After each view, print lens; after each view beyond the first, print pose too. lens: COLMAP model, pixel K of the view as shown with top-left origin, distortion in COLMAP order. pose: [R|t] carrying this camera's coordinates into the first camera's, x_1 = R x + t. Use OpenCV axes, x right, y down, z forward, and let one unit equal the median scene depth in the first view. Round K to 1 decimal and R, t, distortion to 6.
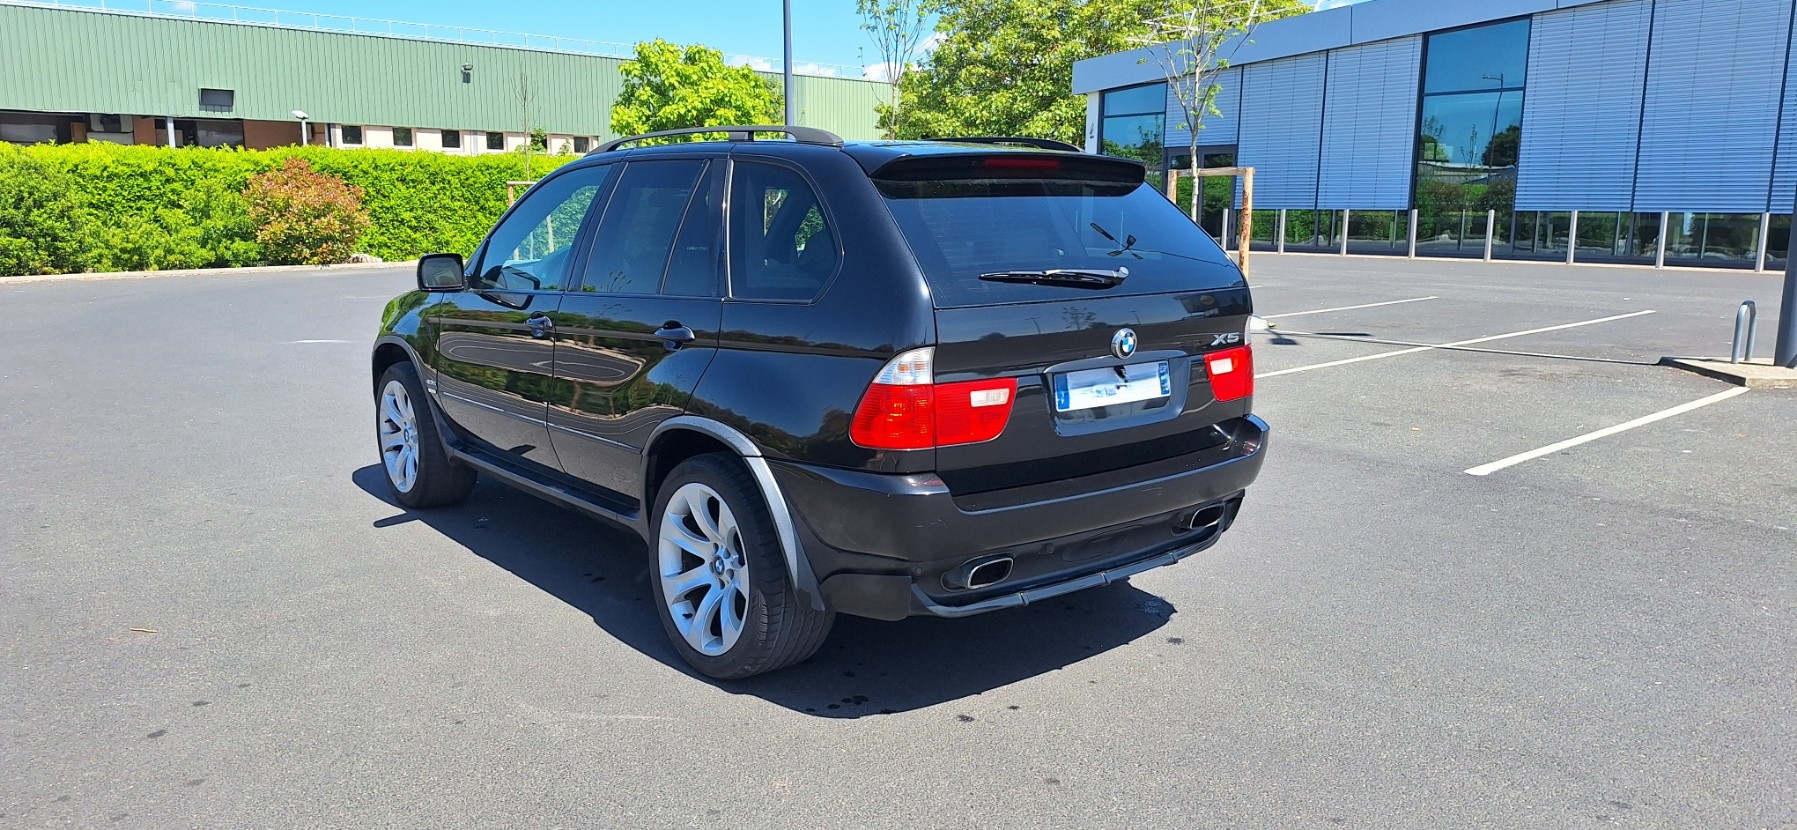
lens RADIAL K [[1217.7, 0, 888.5], [0, 1217.7, 415.9], [0, 0, 1]] dist [0.028034, -0.039302]
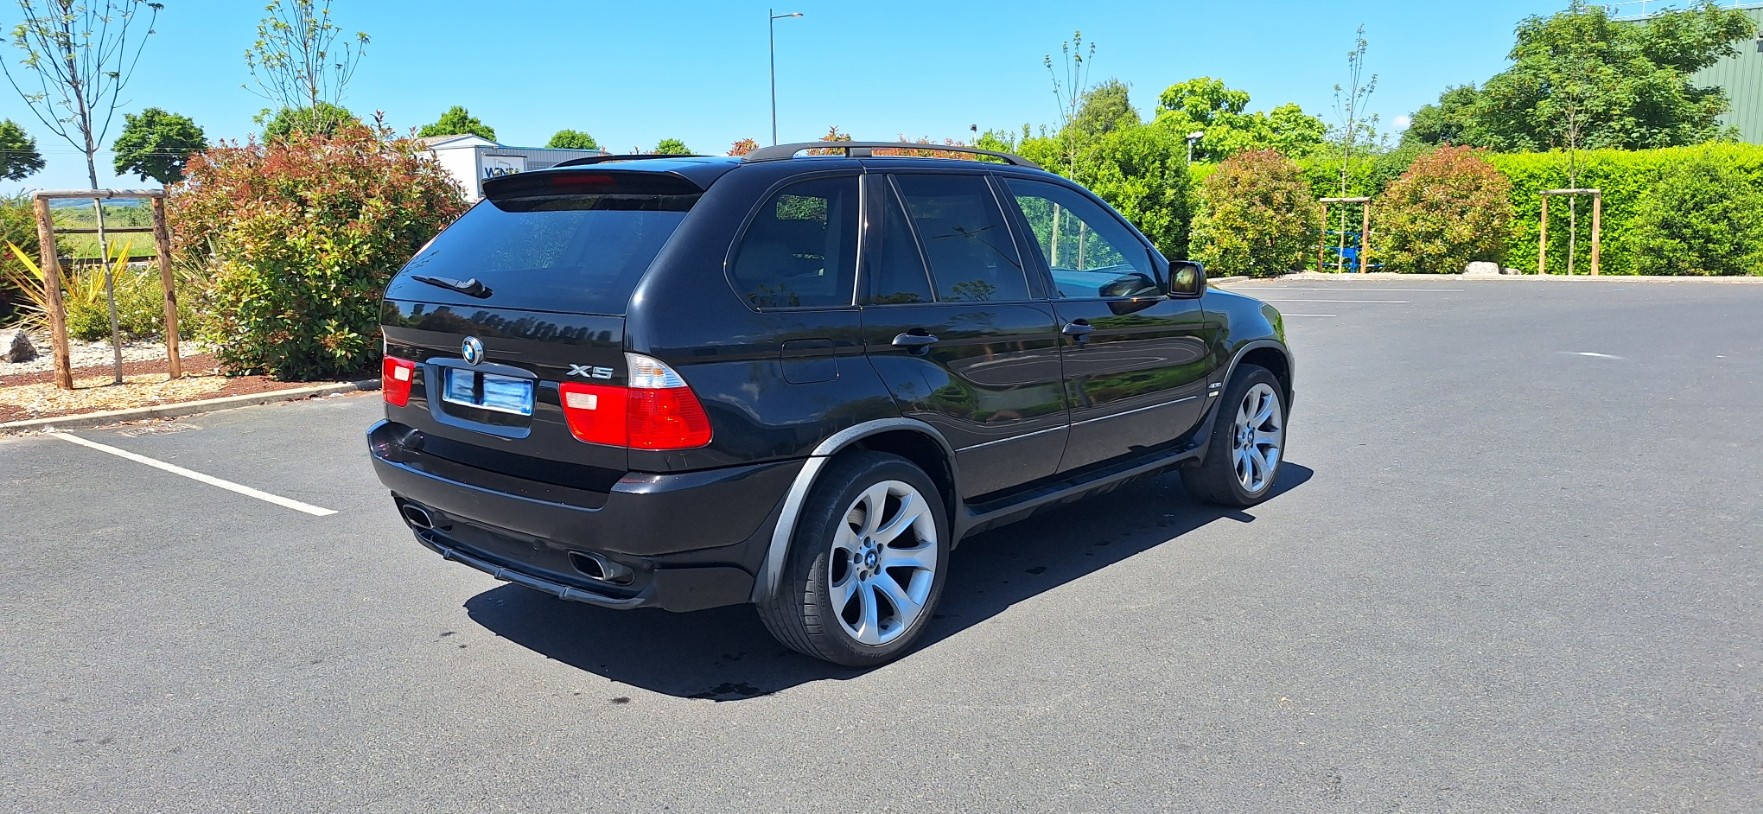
lens RADIAL K [[1194.6, 0, 868.1], [0, 1194.6, 405.0], [0, 0, 1]] dist [0.028034, -0.039302]
pose [[0.127804, 0.138274, -0.982113, 0.160956], [-0.143197, 0.982431, 0.119684, -0.023813], [0.981407, 0.125340, 0.145359, 0.150557]]
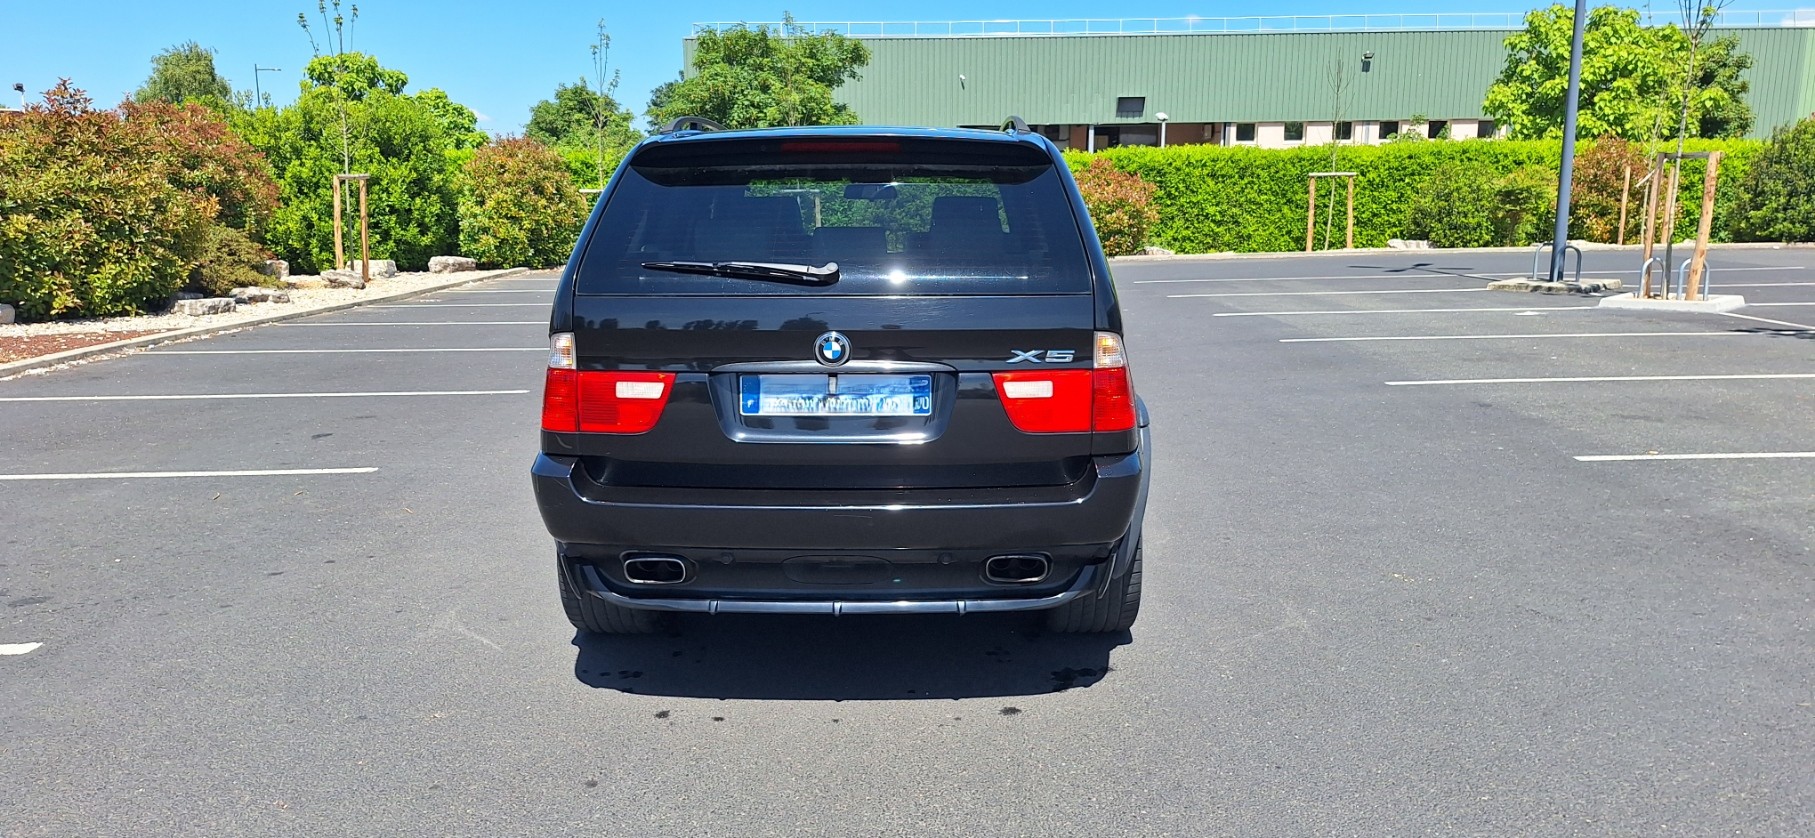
lens RADIAL K [[1229.9, 0, 895.8], [0, 1229.9, 432.1], [0, 0, 1]] dist [0.028034, -0.039302]
pose [[0.748101, 0.109900, -0.654421, 0.104110], [-0.099501, 0.993619, 0.053119, -0.006455], [0.656083, 0.025377, 0.754262, 0.045499]]
